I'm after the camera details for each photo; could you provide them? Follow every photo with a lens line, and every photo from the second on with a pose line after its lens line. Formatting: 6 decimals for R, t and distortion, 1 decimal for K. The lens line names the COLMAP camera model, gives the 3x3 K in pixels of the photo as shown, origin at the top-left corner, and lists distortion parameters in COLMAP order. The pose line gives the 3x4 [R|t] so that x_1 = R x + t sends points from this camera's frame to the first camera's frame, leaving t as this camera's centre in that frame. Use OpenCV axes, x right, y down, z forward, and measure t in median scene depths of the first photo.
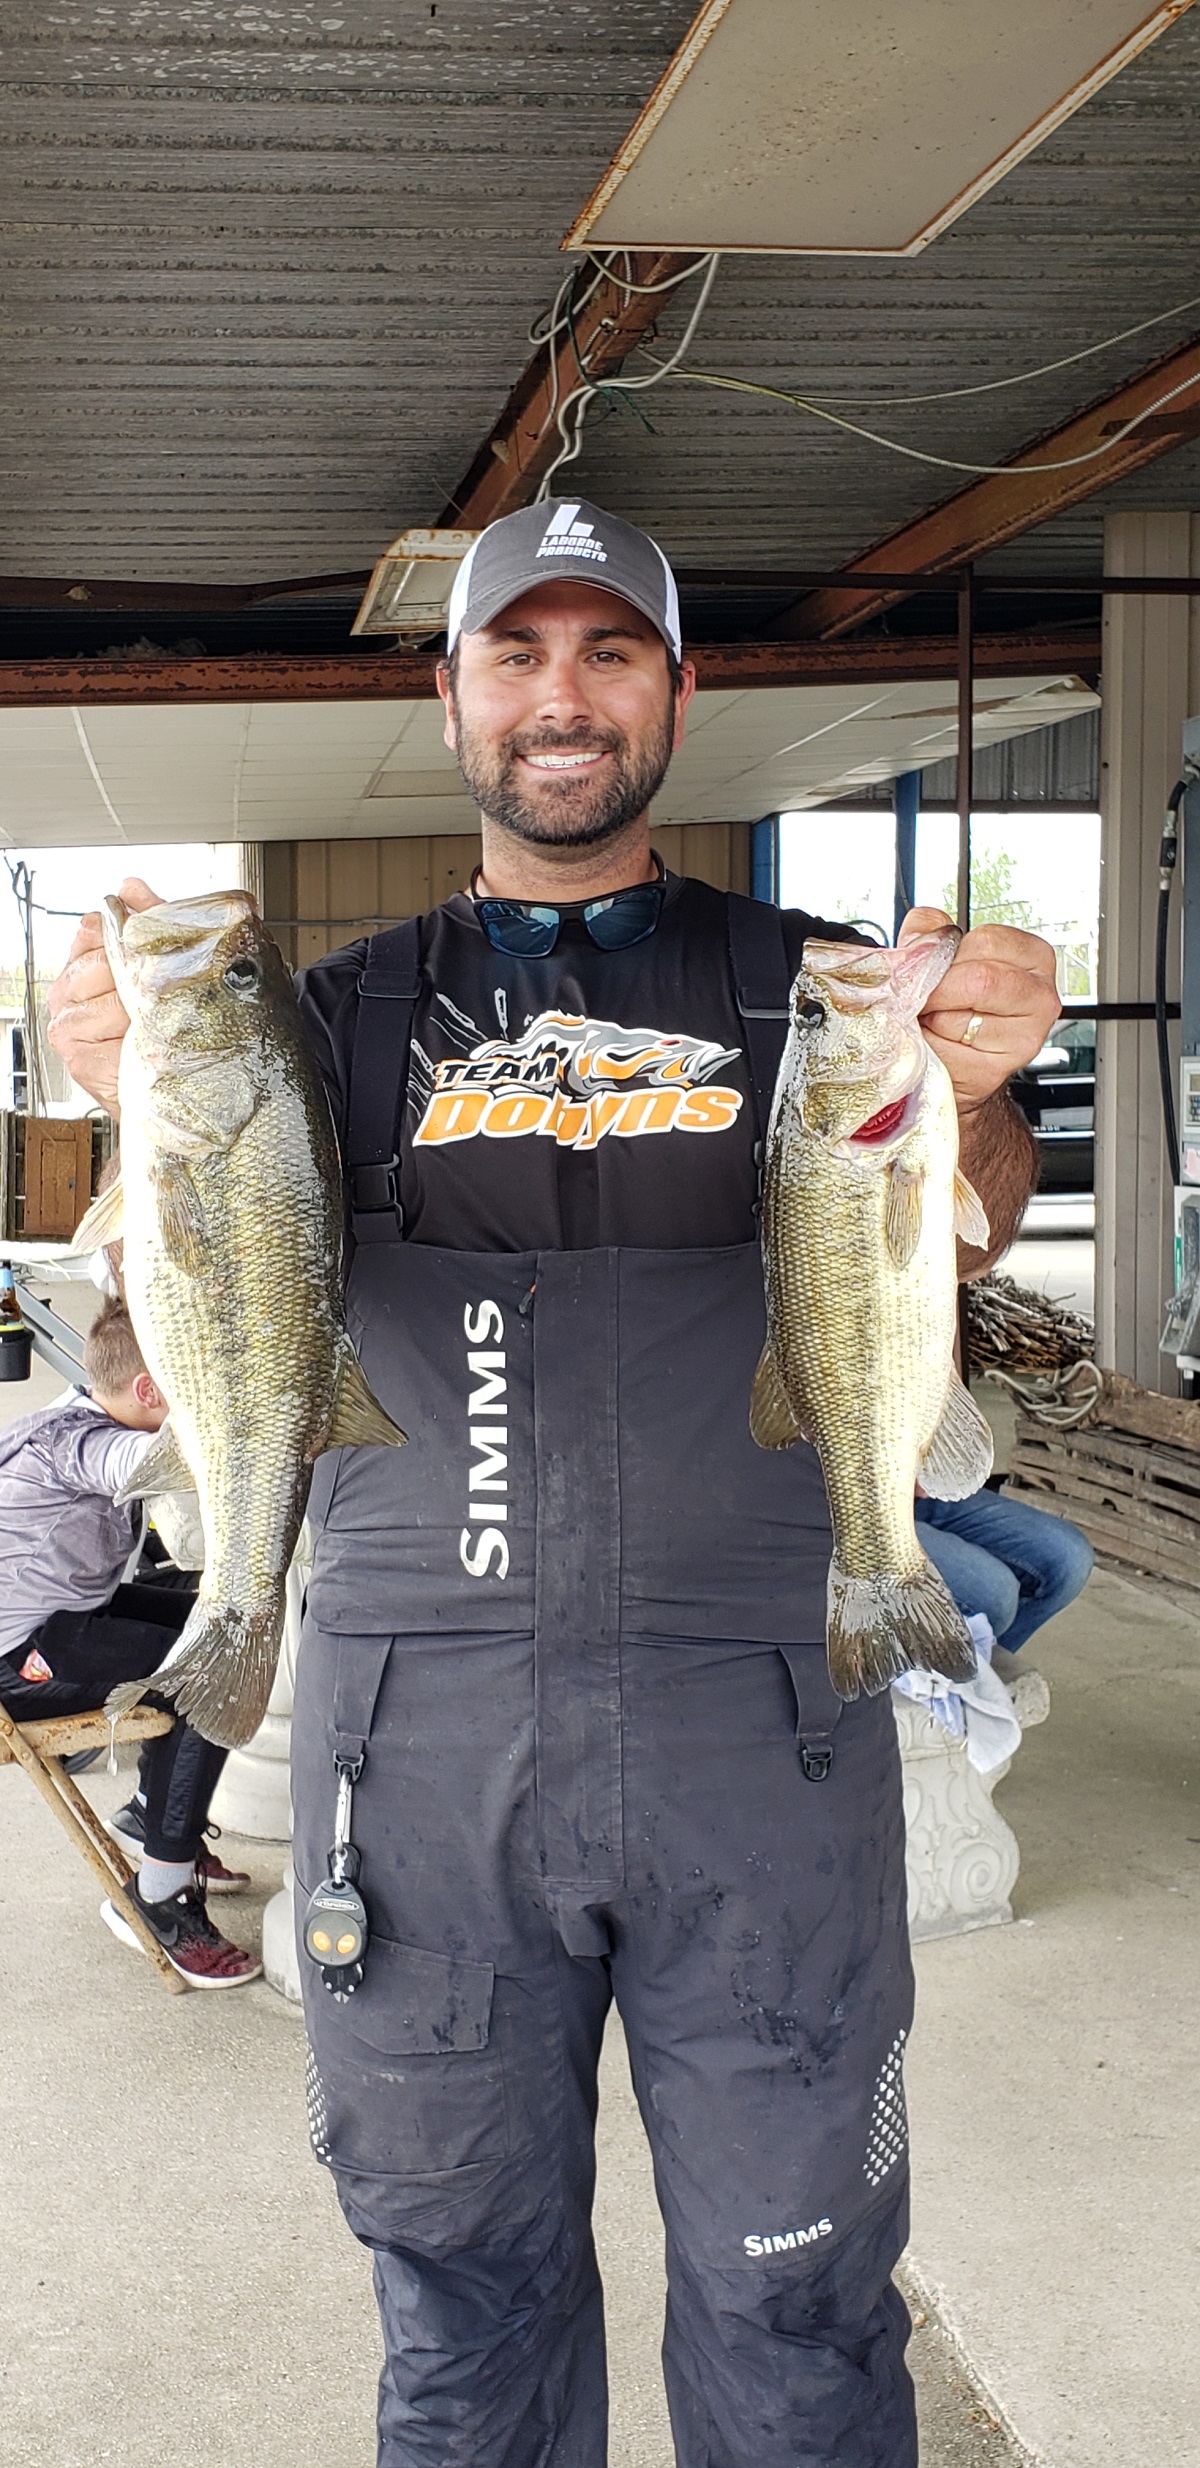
lens RADIAL K [[2661.2, 0, 572.8], [0, 2661.2, 1278.8], [0, 0, 1]] dist [0.033551, 0.000000]
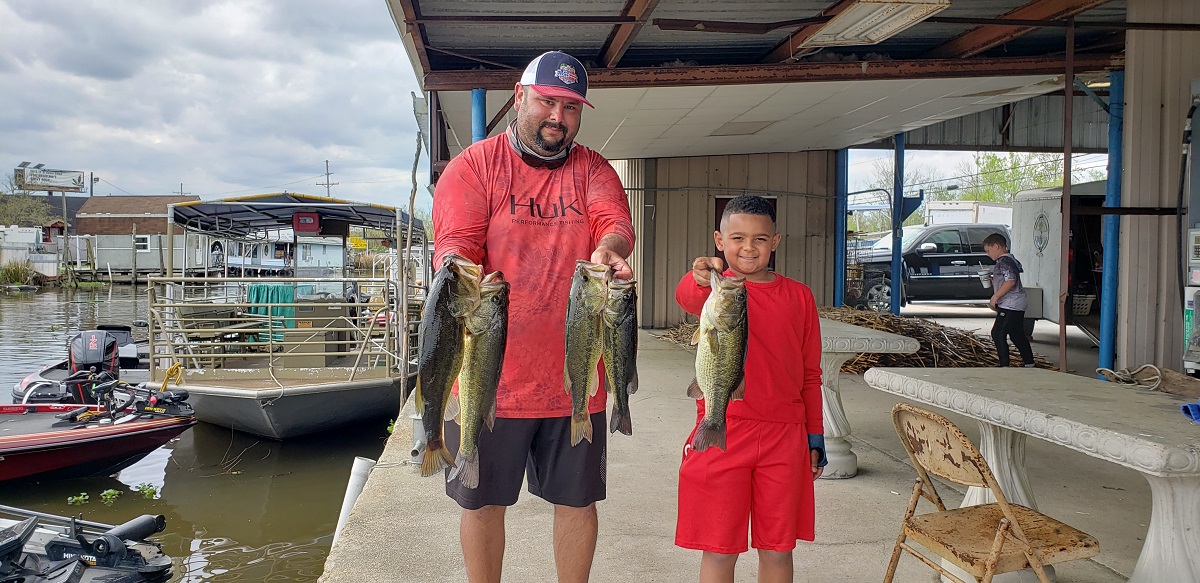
lens RADIAL K [[946.6, 0, 593.5], [0, 946.6, 302.7], [0, 0, 1]] dist [0.024203, -0.020605]
pose [[0.998043, 0.011458, -0.061466, -0.208076], [-0.013357, 0.999443, -0.030577, 0.009559], [0.061081, 0.031339, 0.997641, 0.164874]]
